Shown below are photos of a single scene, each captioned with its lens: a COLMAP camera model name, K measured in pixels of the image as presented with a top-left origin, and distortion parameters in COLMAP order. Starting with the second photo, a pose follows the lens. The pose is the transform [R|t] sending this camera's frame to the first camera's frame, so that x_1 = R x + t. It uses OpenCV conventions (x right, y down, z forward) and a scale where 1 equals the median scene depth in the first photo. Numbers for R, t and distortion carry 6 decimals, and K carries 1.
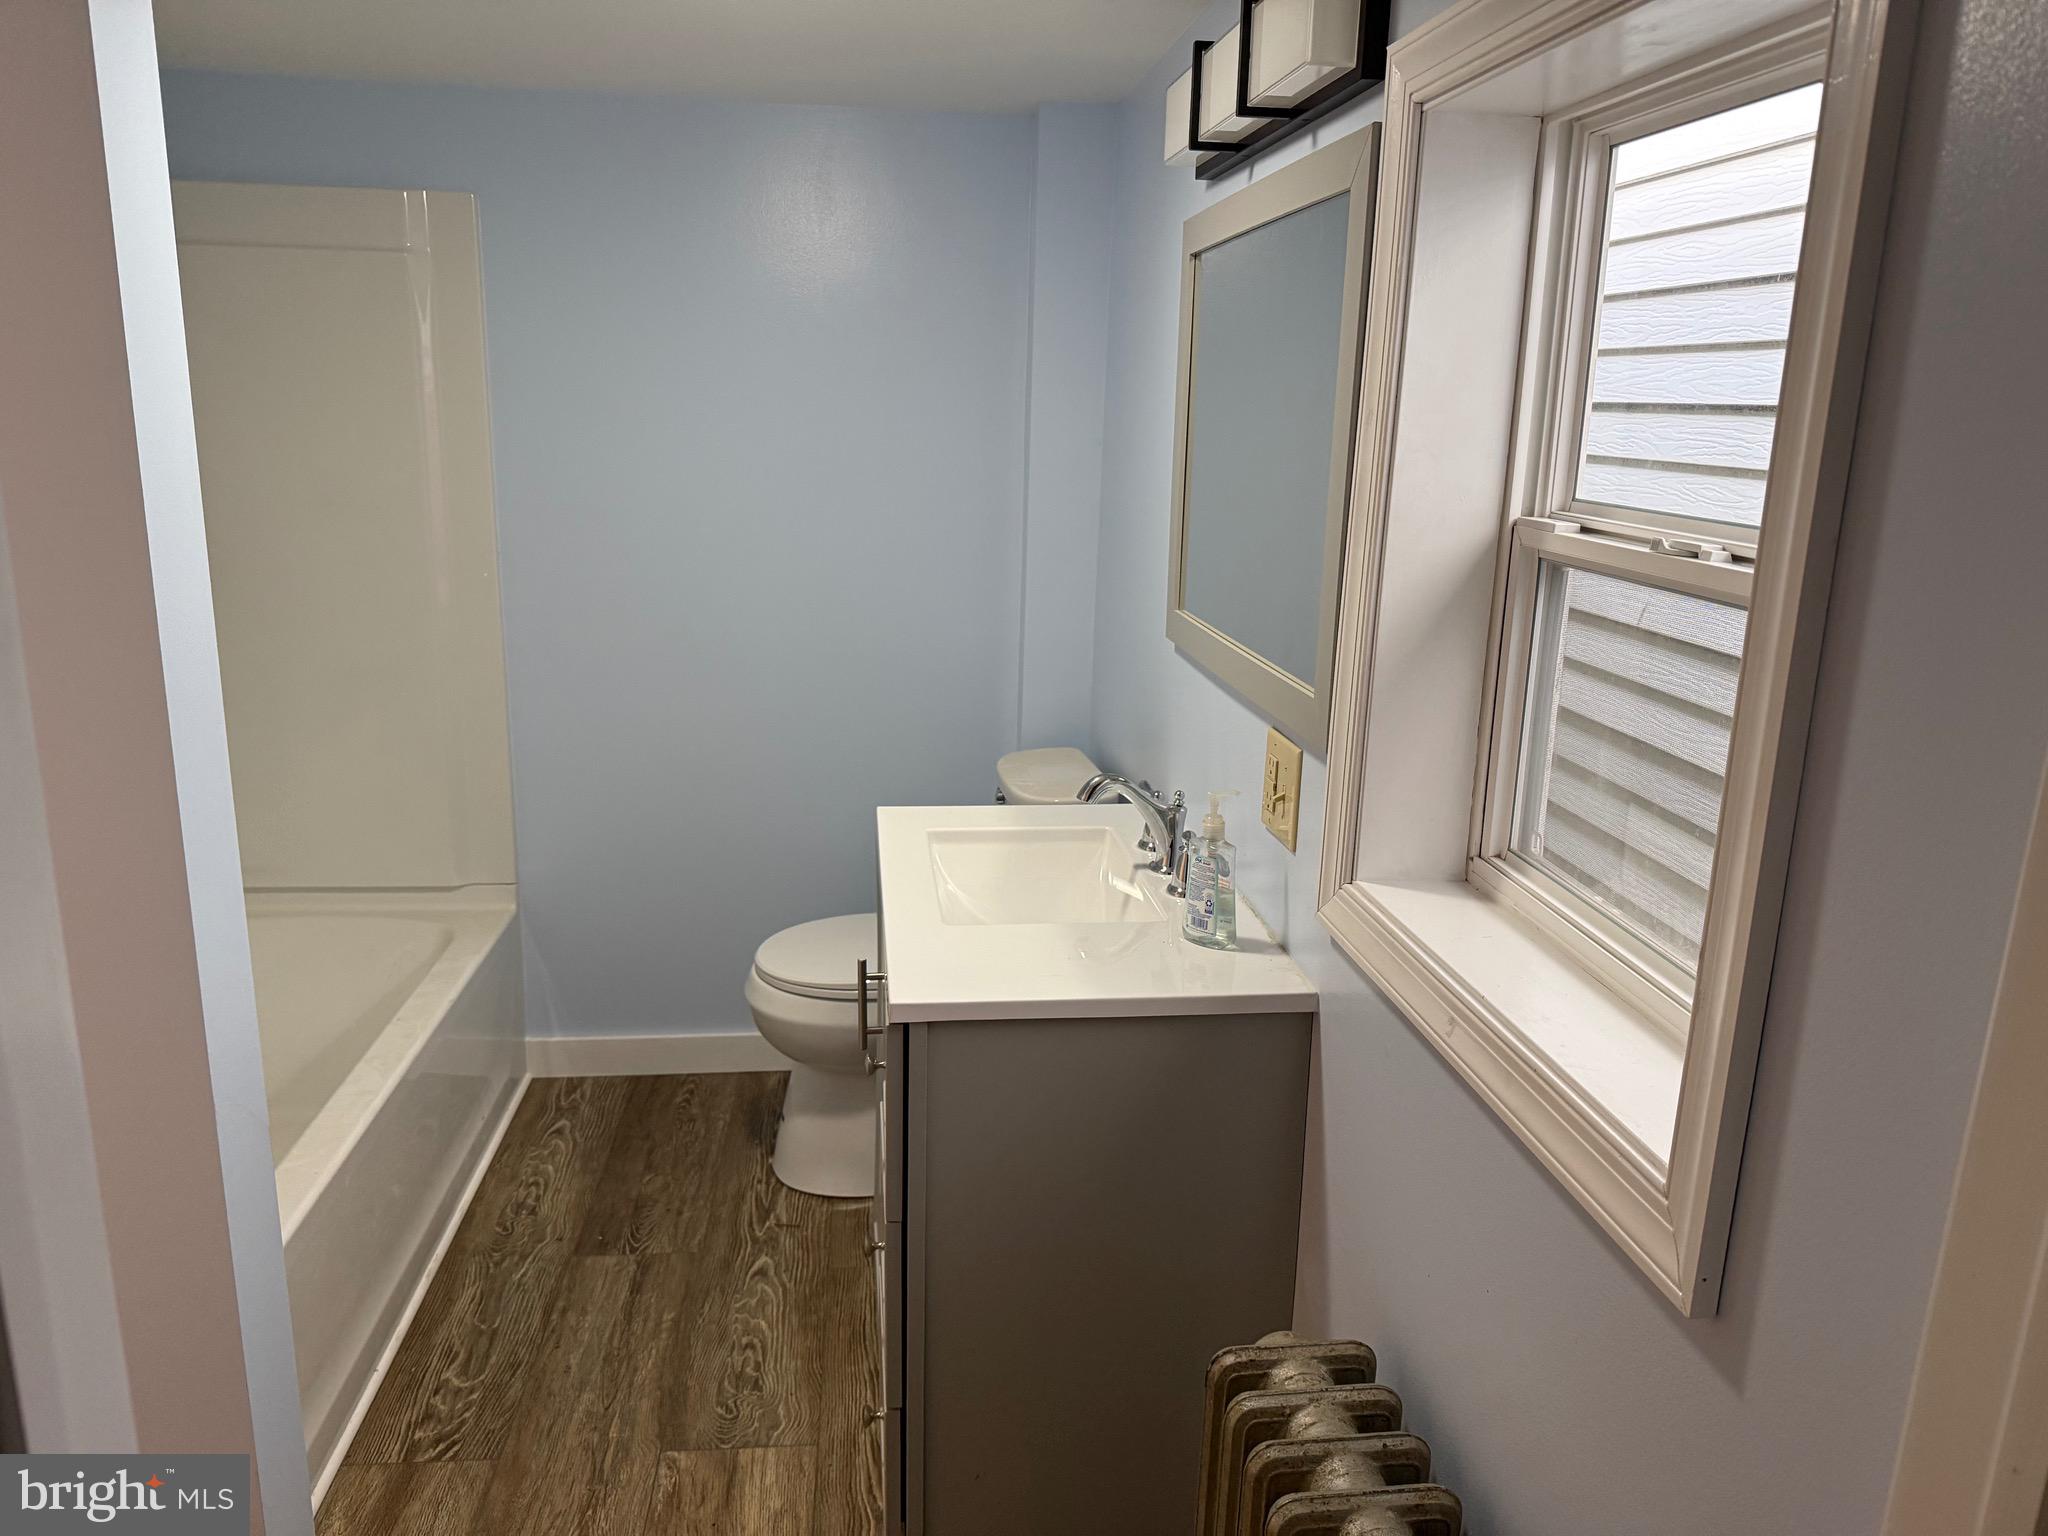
lens RADIAL K [[1431.5, 0, 1024.0], [0, 1431.5, 768.0], [0, 0, 1]] dist [0.057384, -0.036557]
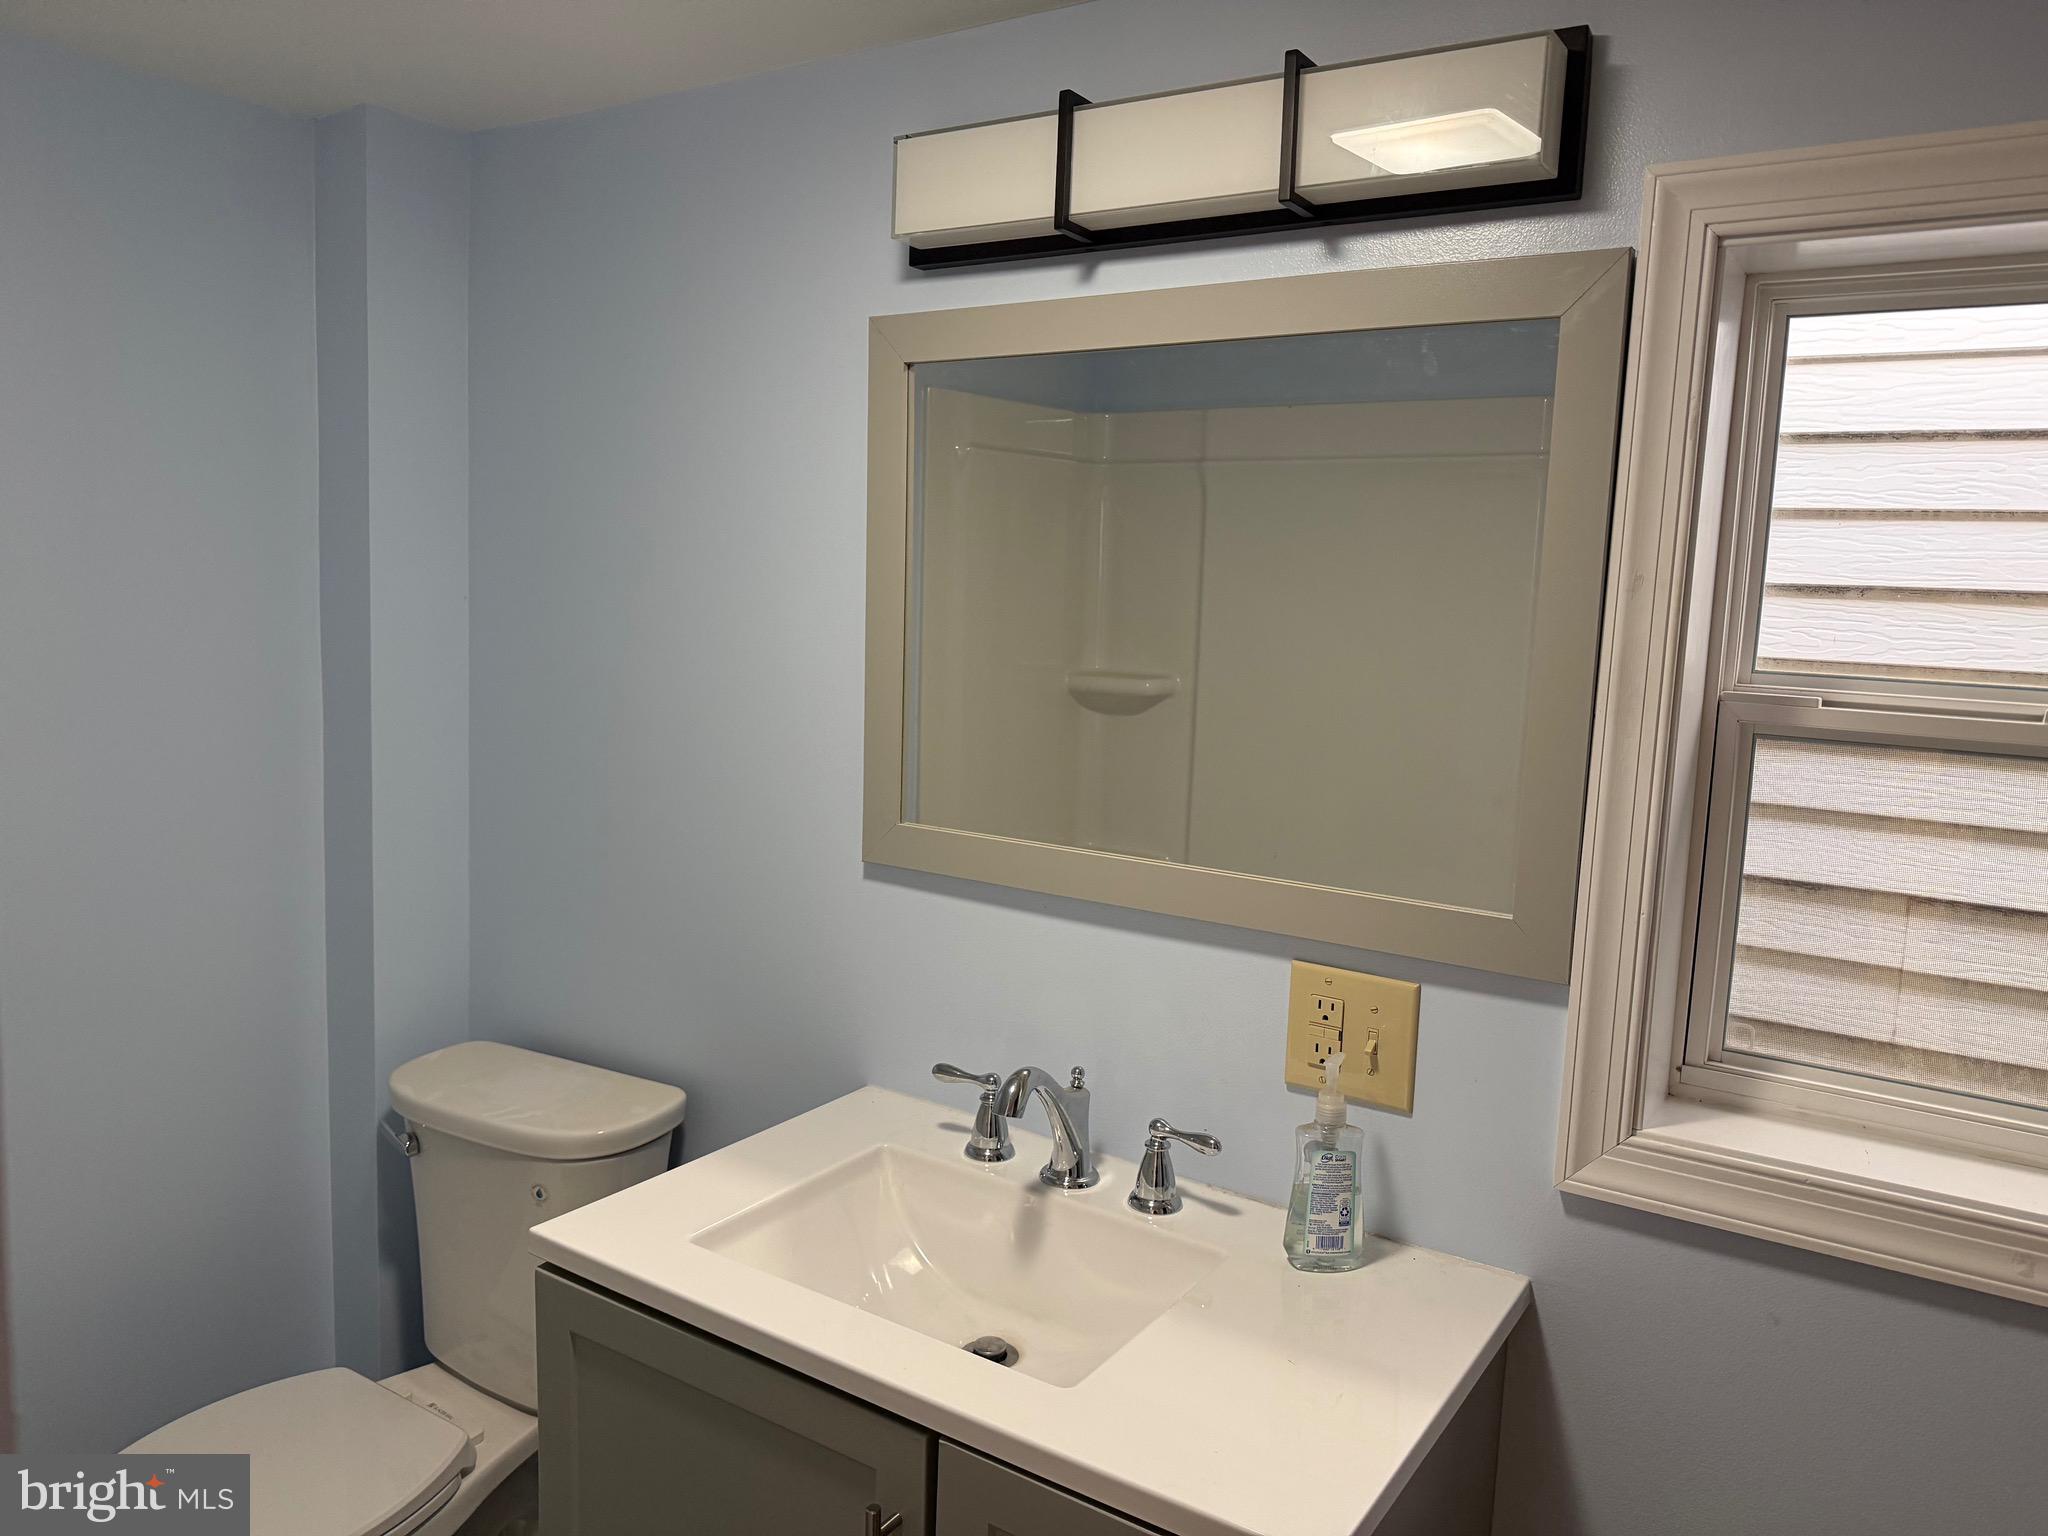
lens RADIAL K [[1431.5, 0, 1024.0], [0, 1431.5, 768.0], [0, 0, 1]] dist [0.057384, -0.036557]
pose [[0.624696, -0.094258, 0.775158, -0.577478], [0.164850, 0.986234, -0.012927, -0.163531], [-0.763269, 0.135861, 0.631635, 0.663701]]
